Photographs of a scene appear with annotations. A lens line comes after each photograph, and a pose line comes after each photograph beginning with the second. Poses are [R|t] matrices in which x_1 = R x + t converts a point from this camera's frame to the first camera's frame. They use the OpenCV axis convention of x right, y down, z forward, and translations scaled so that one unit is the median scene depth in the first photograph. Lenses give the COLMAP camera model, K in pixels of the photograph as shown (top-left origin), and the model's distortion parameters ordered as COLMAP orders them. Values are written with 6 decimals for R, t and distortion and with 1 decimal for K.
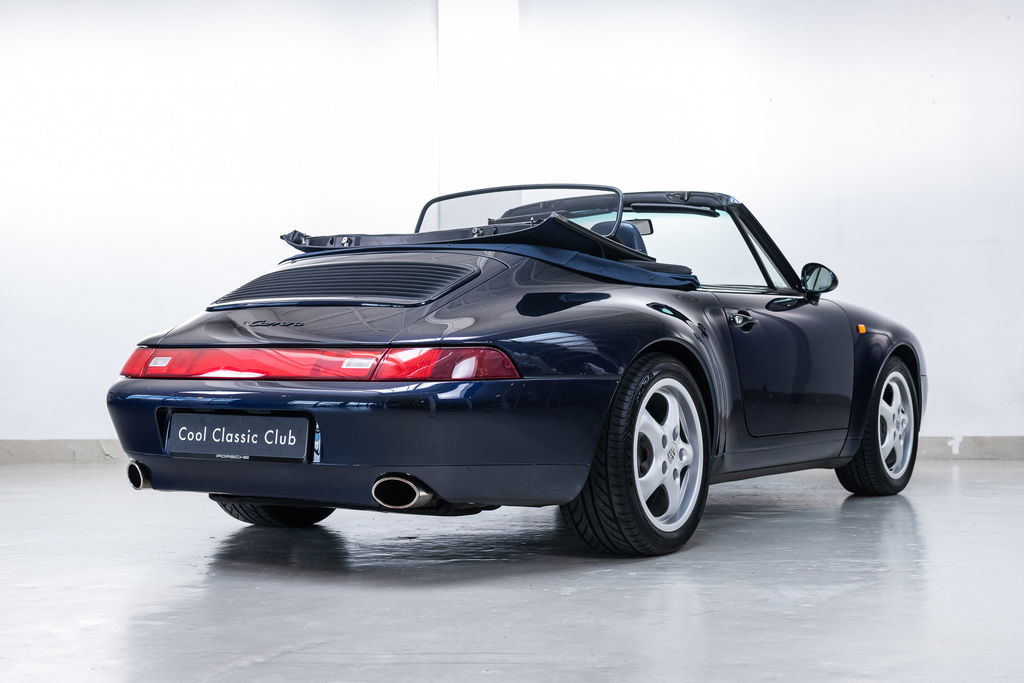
lens RADIAL K [[1475.7, 0, 512.0], [0, 1475.7, 341.5], [0, 0, 1]] dist [0.019994, 0.028215]
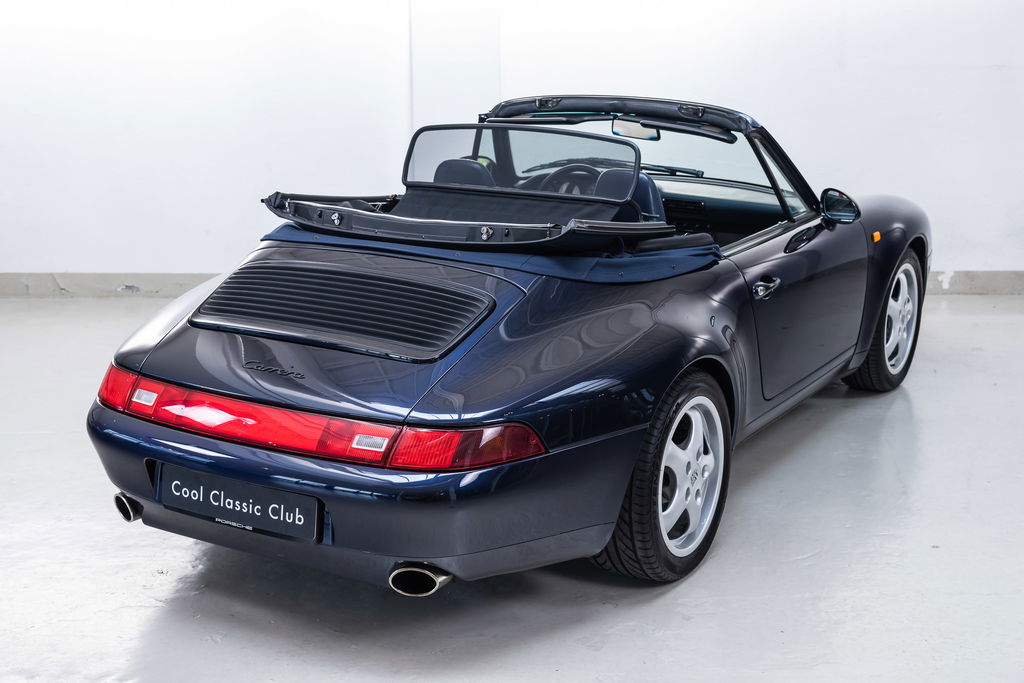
lens RADIAL K [[1475.7, 0, 512.0], [0, 1475.7, 341.5], [0, 0, 1]] dist [0.019994, 0.028215]
pose [[0.999059, -0.006805, 0.042843, -0.049461], [-0.004447, 0.966352, 0.257185, -0.253635], [-0.043152, -0.257133, 0.965412, 0.115288]]
